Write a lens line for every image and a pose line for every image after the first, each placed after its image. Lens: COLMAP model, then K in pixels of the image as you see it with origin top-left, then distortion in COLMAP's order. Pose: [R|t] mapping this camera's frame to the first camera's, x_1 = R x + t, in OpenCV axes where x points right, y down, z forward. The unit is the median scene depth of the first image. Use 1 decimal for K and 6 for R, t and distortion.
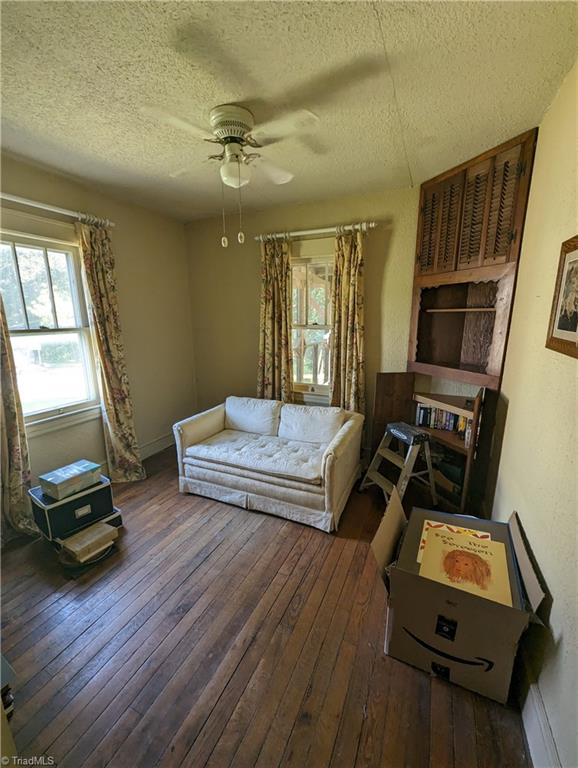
lens RADIAL K [[316.0, 0, 289.7], [0, 316.0, 384.2], [0, 0, 1]] dist [0.001471, -0.000310]
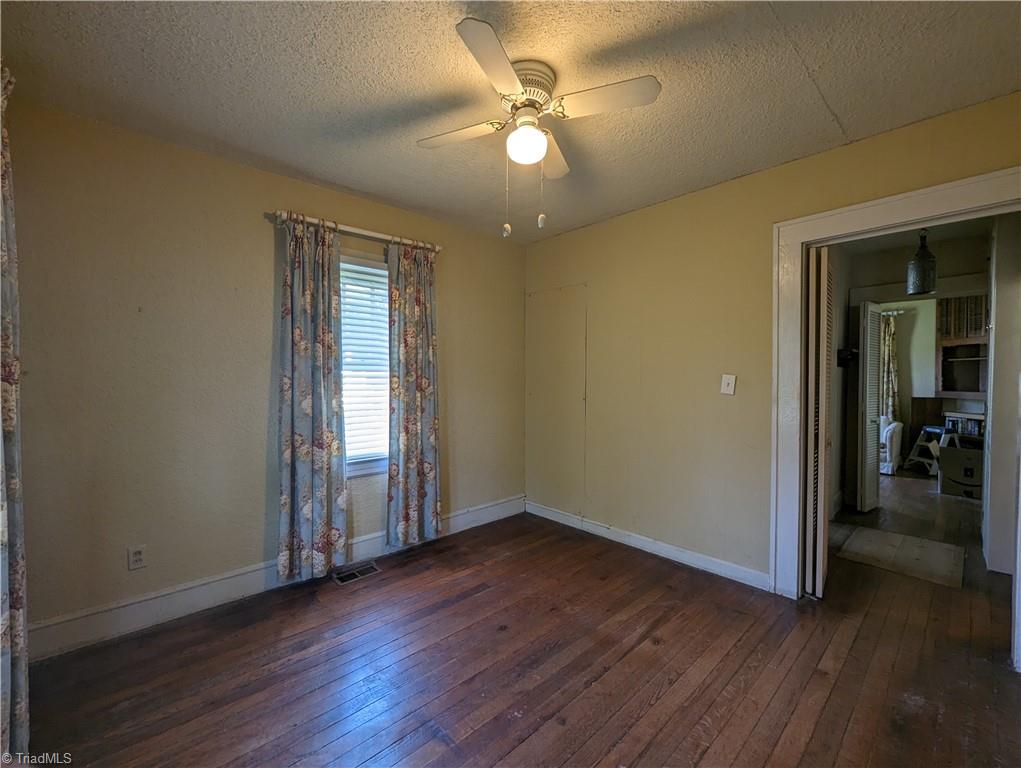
lens RADIAL K [[420.1, 0, 509.8], [0, 420.1, 382.1], [0, 0, 1]] dist [0.001471, -0.000310]
pose [[0.917602, 0.009377, -0.397390, -0.768148], [-0.087239, 0.980099, -0.178315, 0.458429], [0.387810, 0.198290, 0.900158, -1.785116]]
